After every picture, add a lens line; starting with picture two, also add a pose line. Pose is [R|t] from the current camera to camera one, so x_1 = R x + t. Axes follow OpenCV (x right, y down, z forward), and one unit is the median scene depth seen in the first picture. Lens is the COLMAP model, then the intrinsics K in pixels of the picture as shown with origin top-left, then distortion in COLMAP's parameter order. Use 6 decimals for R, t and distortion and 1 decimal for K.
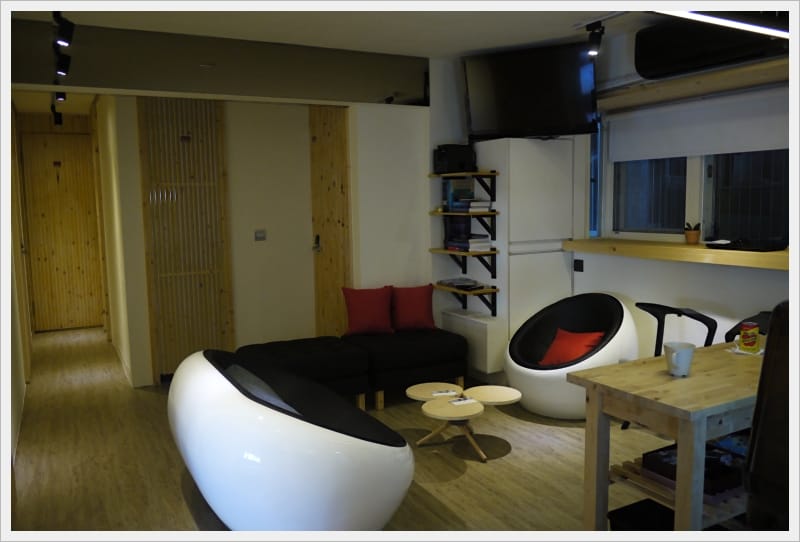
lens RADIAL K [[645.8, 0, 403.9], [0, 645.8, 276.3], [0, 0, 1]] dist [-0.043318, 0.018323]
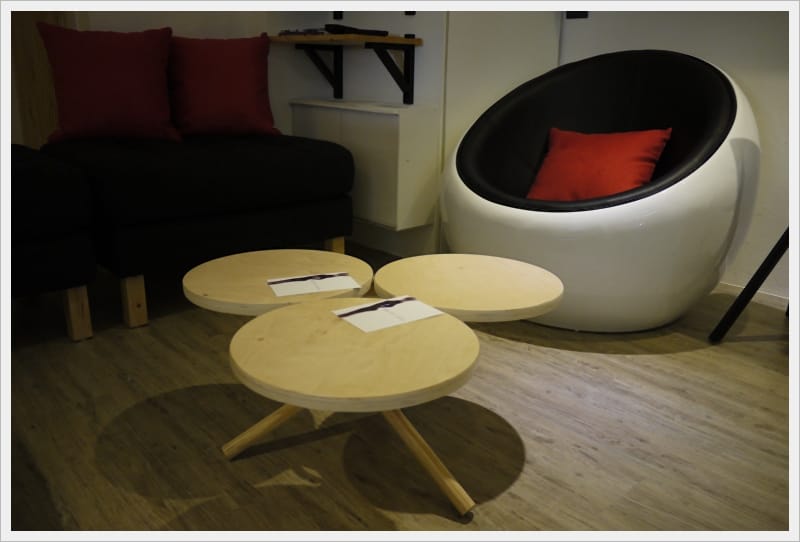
lens RADIAL K [[645.8, 0, 396.0], [0, 645.8, 275.7], [0, 0, 1]] dist [-0.043318, 0.018323]
pose [[0.972846, -0.033651, 0.228996, 0.026927], [-0.010839, 0.981665, 0.190306, 0.103268], [-0.231201, -0.187621, 0.954644, 0.605523]]
